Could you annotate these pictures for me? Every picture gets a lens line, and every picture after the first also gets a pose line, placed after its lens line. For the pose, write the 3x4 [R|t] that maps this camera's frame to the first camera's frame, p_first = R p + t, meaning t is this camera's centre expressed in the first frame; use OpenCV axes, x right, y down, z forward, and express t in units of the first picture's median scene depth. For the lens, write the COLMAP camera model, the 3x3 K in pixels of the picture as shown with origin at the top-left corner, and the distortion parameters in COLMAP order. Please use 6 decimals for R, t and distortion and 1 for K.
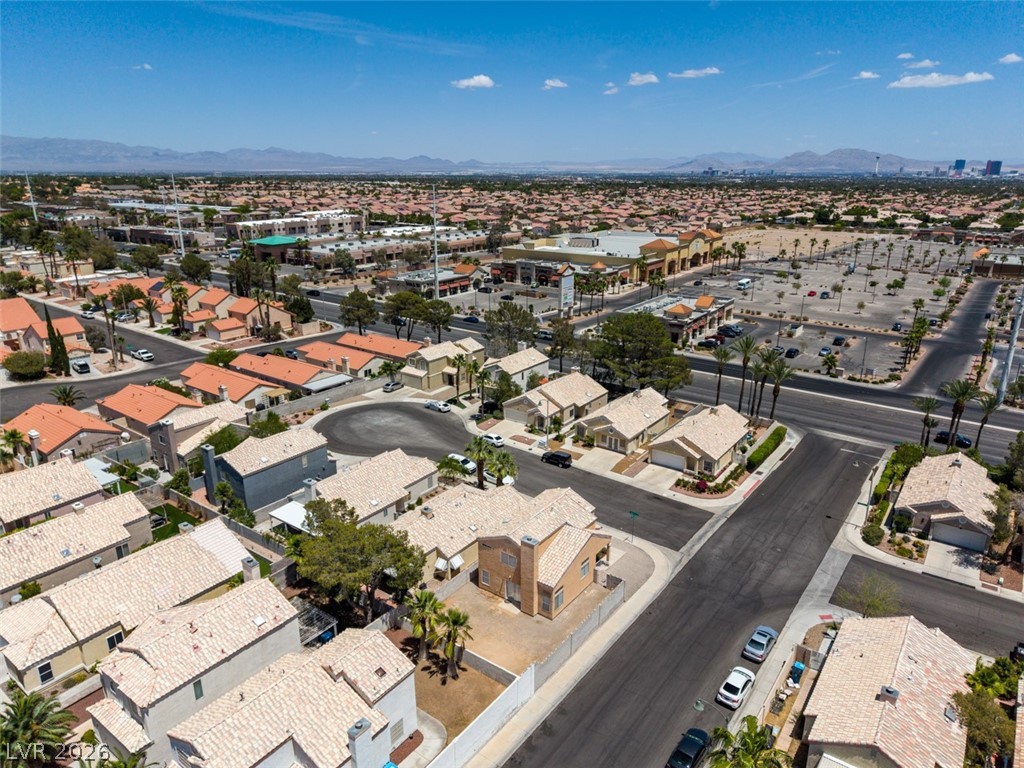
lens RADIAL K [[683.6, 0, 512.0], [0, 683.6, 384.0], [0, 0, 1]] dist [0.048734, -0.055068]
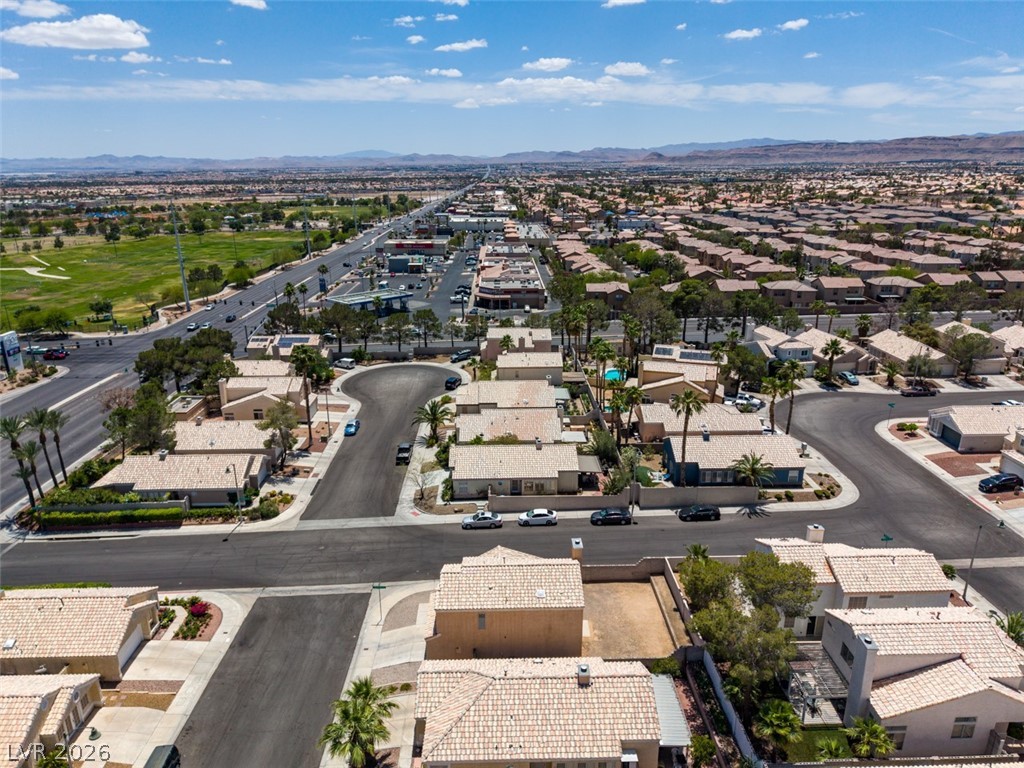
lens RADIAL K [[685.9, 0, 509.7], [0, 685.9, 376.9], [0, 0, 1]] dist [0.030909, -0.022575]
pose [[-0.611580, -0.227956, 0.757631, -0.325710], [0.250912, 0.852281, 0.458977, -0.244407], [-0.750342, 0.470800, -0.464041, 0.754018]]
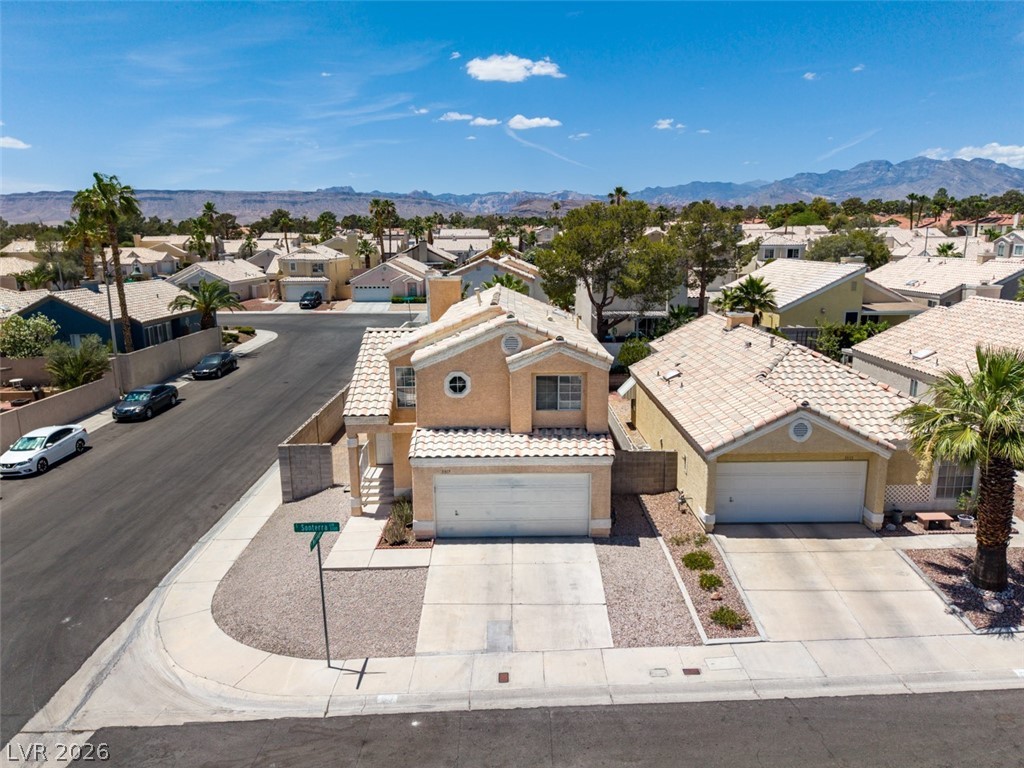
lens RADIAL K [[691.1, 0, 511.7], [0, 691.1, 386.7], [0, 0, 1]] dist [0.039641, -0.041839]
pose [[-0.803209, 0.135806, -0.580010, 0.163172], [-0.171833, 0.879458, 0.443877, 0.029398], [0.570375, 0.456191, -0.683053, 0.760838]]
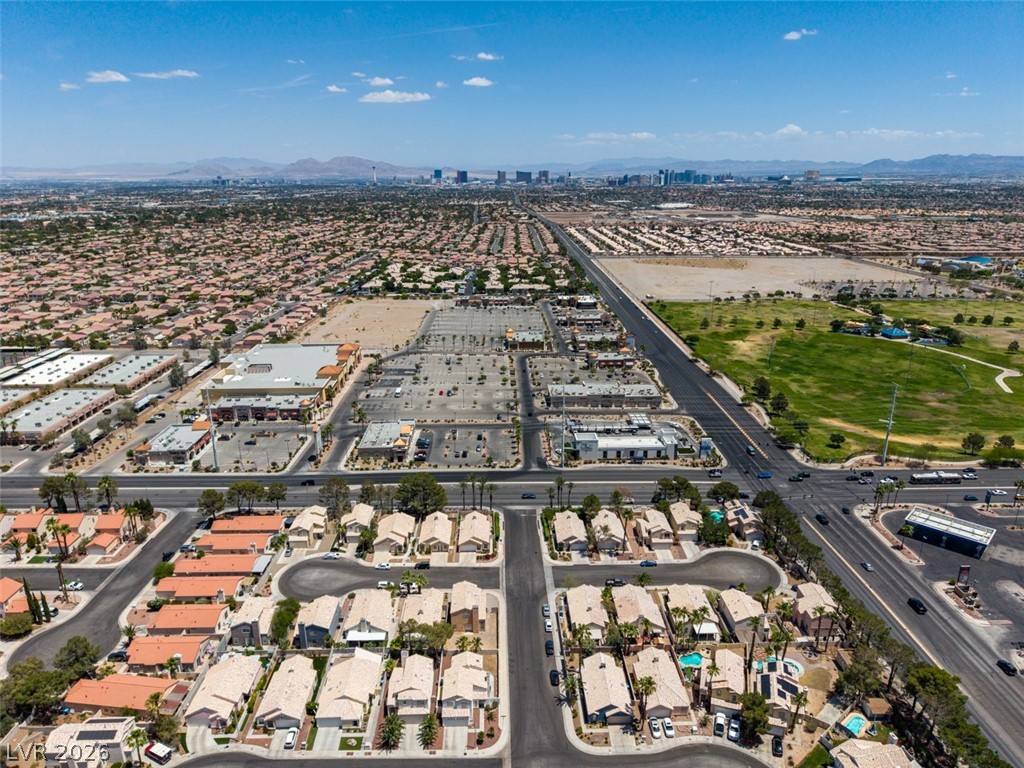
lens RADIAL K [[683.6, 0, 512.0], [0, 683.6, 384.0], [0, 0, 1]] dist [0.048734, -0.055068]
pose [[0.790339, -0.188828, 0.582845, -0.693987], [0.191944, 0.979741, 0.057136, -0.415999], [-0.581826, 0.066717, 0.810573, -0.743780]]
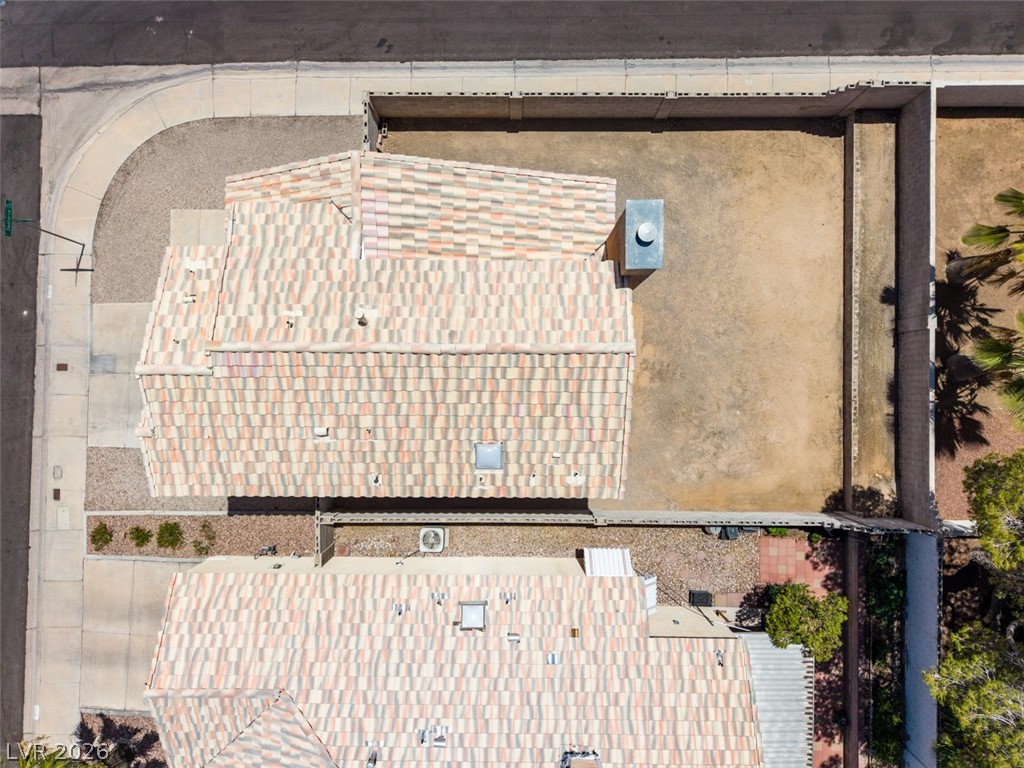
lens RADIAL K [[691.1, 0, 511.7], [0, 691.1, 386.7], [0, 0, 1]] dist [0.039641, -0.041839]
pose [[-0.589282, -0.807885, 0.008350, 0.004181], [0.255570, -0.176592, 0.950526, -0.021410], [-0.766441, 0.562261, 0.310534, 0.524603]]
